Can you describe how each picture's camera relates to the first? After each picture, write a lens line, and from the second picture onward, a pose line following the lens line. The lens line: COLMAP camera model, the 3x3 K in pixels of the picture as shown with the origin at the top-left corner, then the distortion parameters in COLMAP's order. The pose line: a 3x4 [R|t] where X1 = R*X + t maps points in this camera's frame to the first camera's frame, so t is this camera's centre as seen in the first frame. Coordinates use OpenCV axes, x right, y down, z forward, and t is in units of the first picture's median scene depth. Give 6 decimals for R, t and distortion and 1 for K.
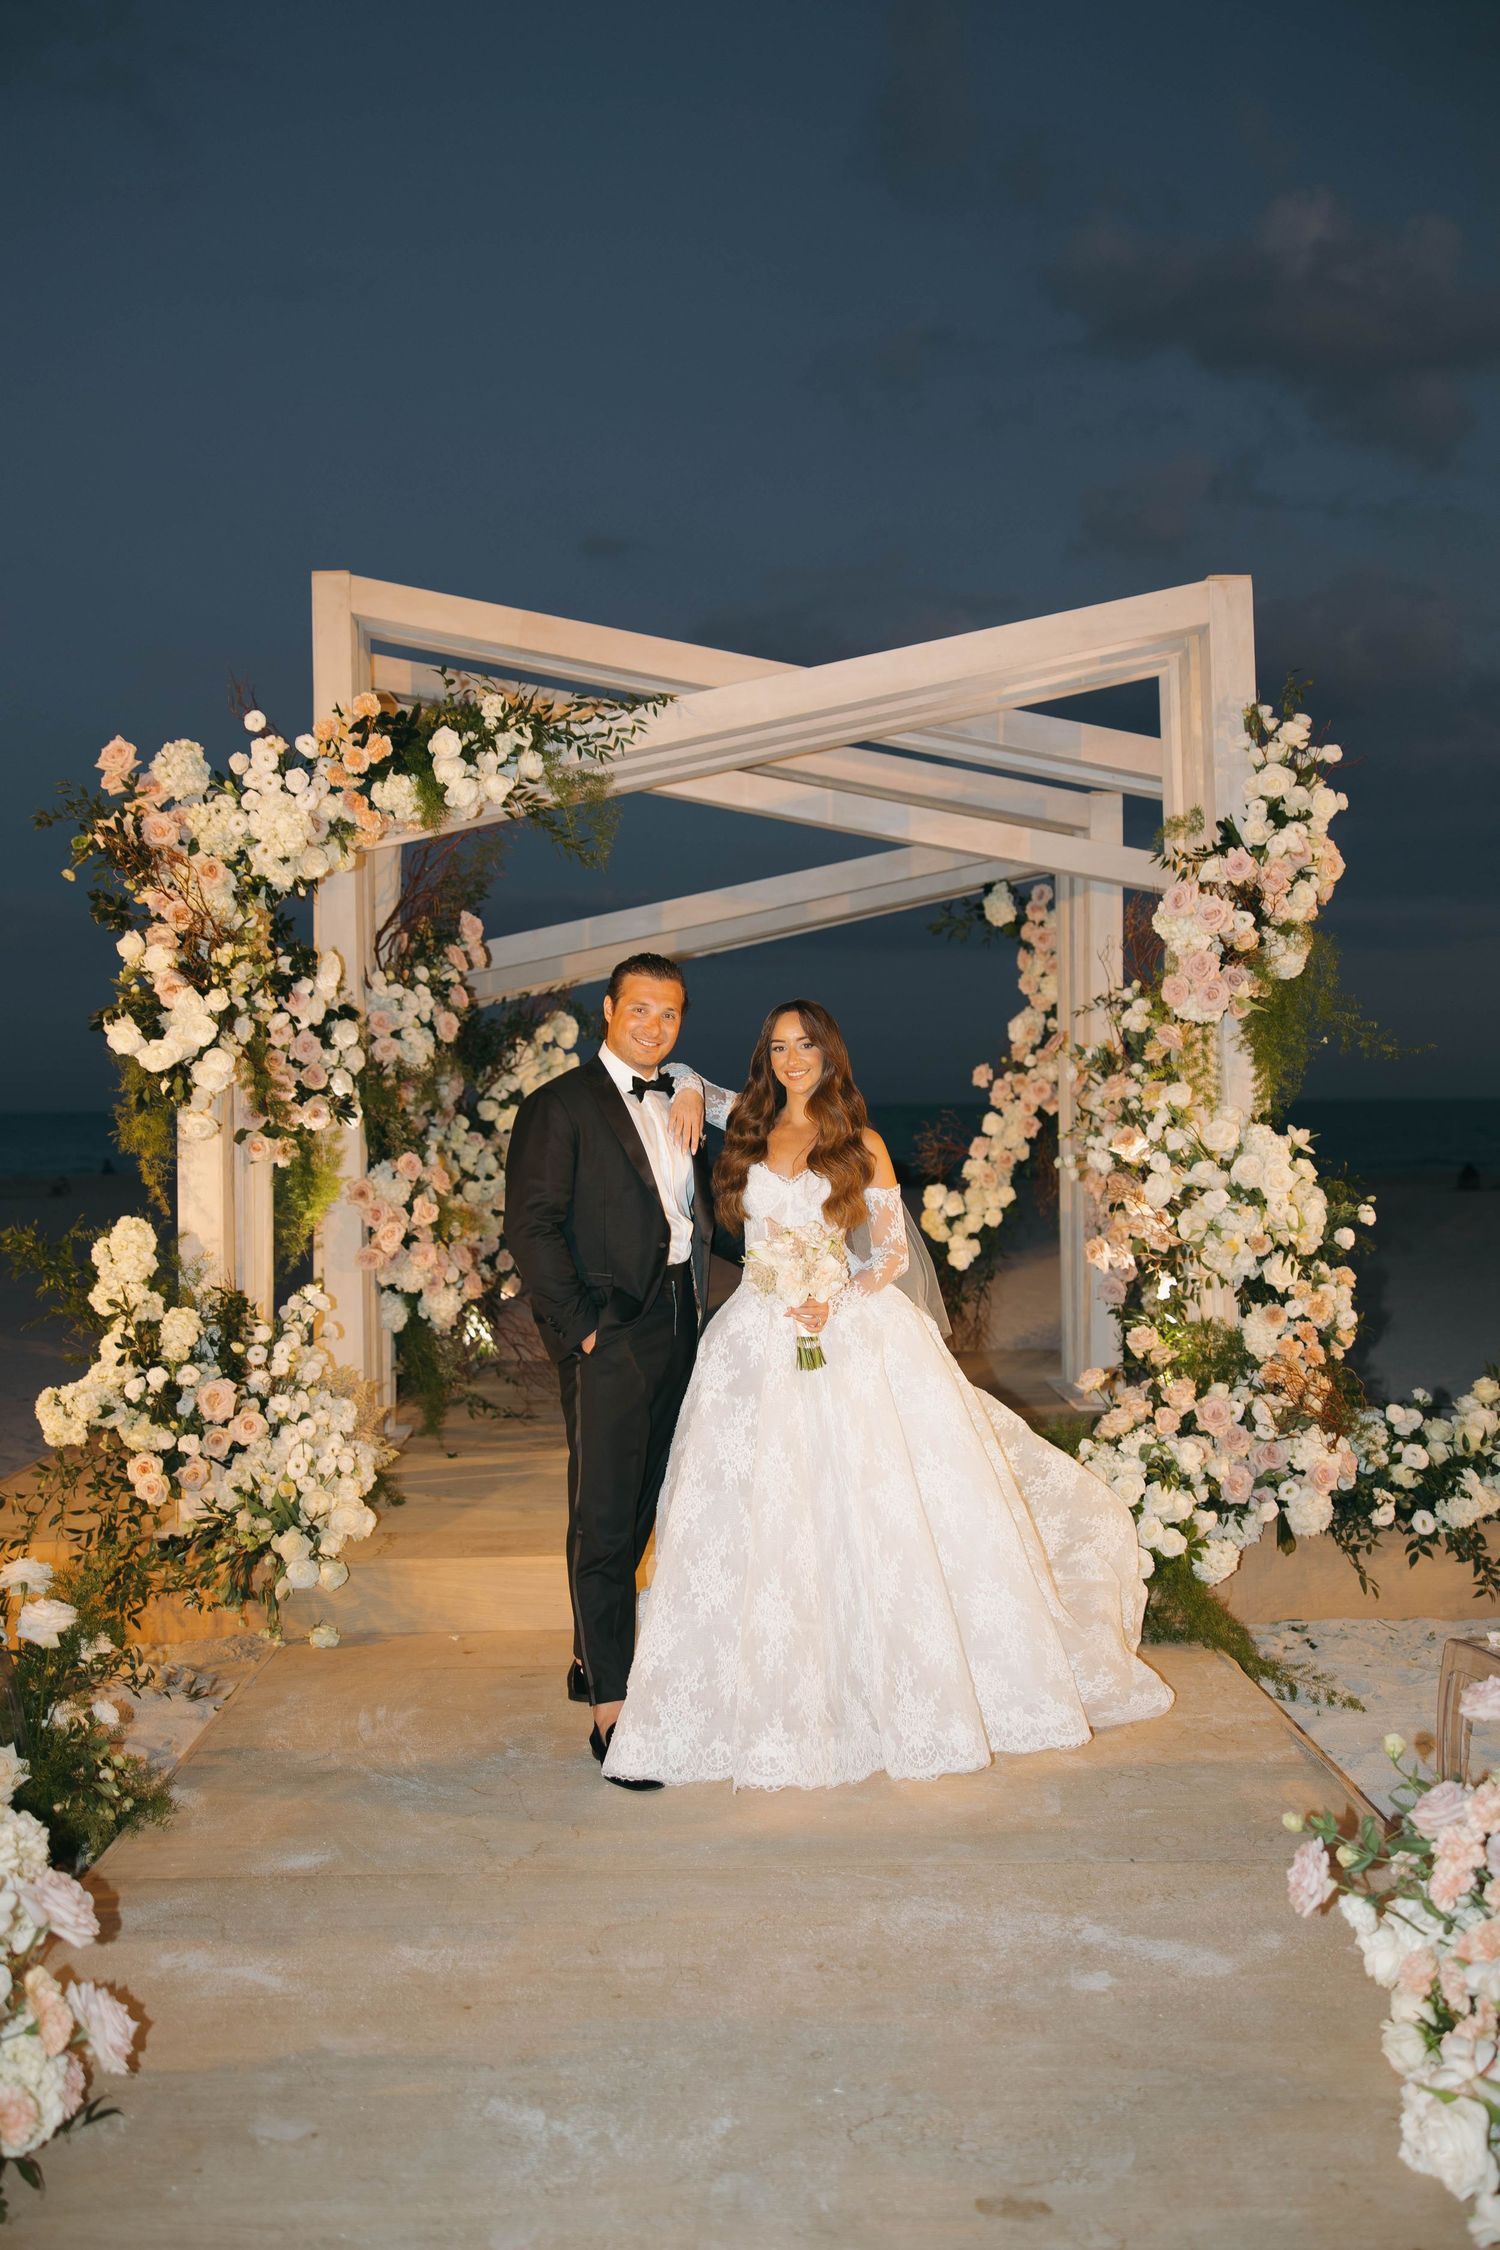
lens RADIAL K [[1816.8, 0, 741.7], [0, 1816.8, 1114.4], [0, 0, 1]] dist [0.007041, 0.005762]
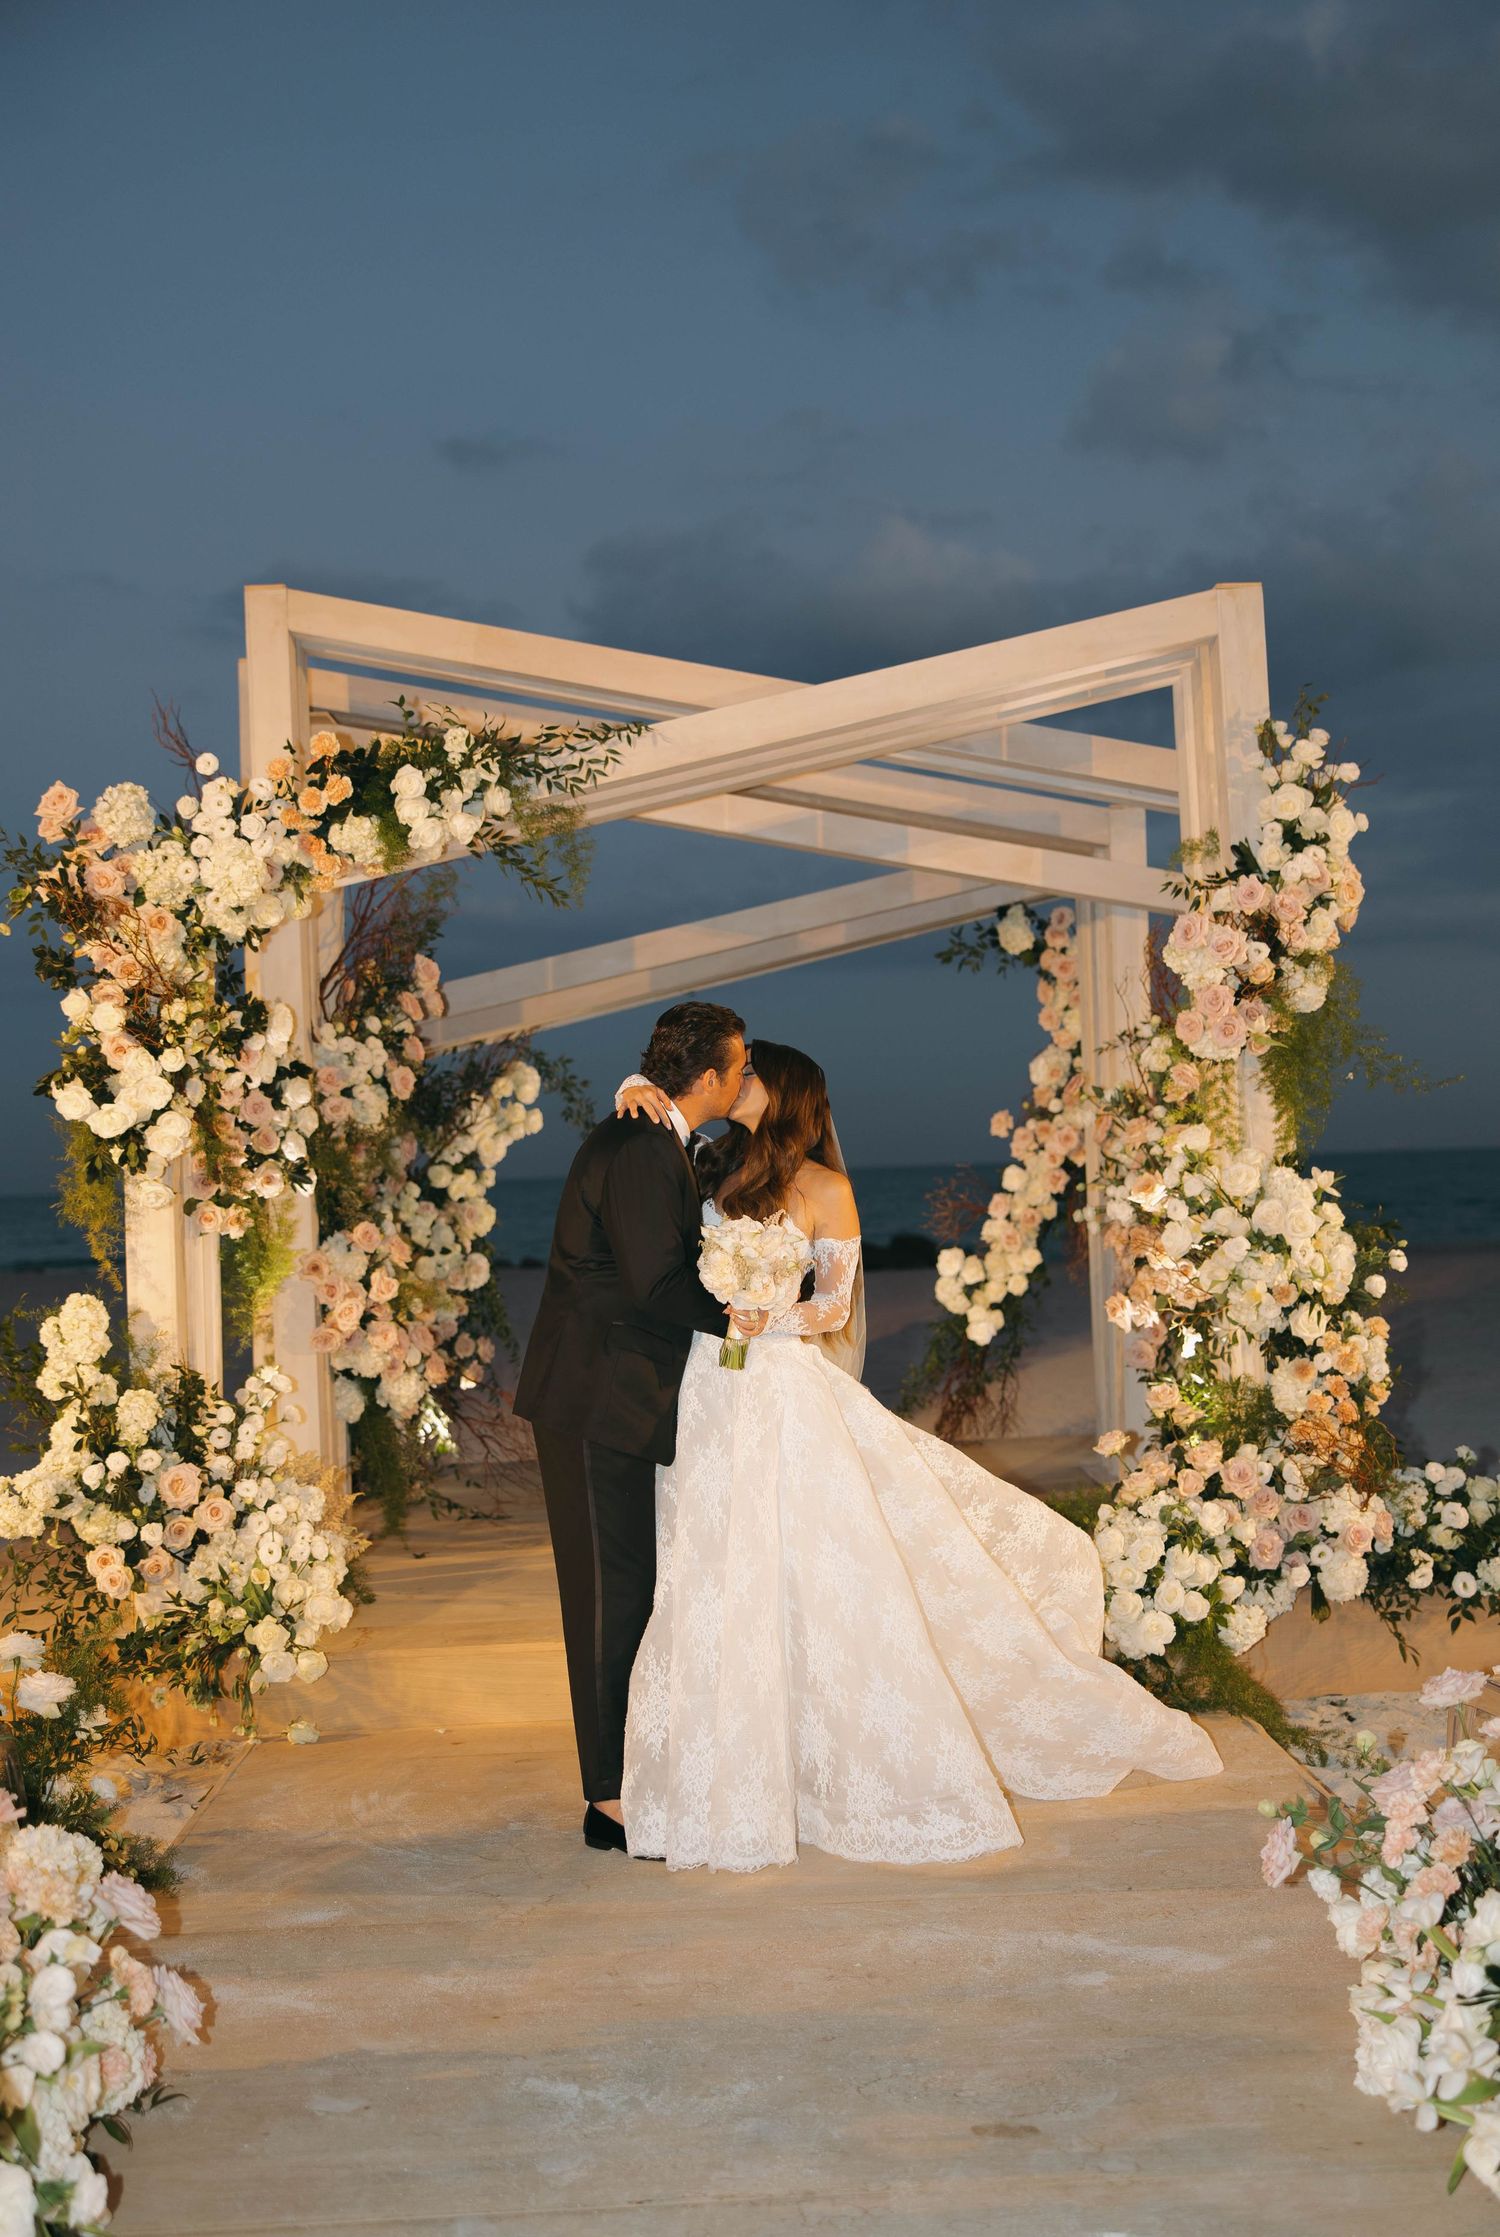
lens RADIAL K [[2302.0, 0, 770.2], [0, 2302.0, 1162.9], [0, 0, 1]] dist [0.012541, 0.005744]
pose [[0.999523, -0.023191, 0.020407, -0.004476], [0.023365, 0.999692, -0.008343, 0.007030], [-0.020207, 0.008816, 0.999757, -0.187281]]
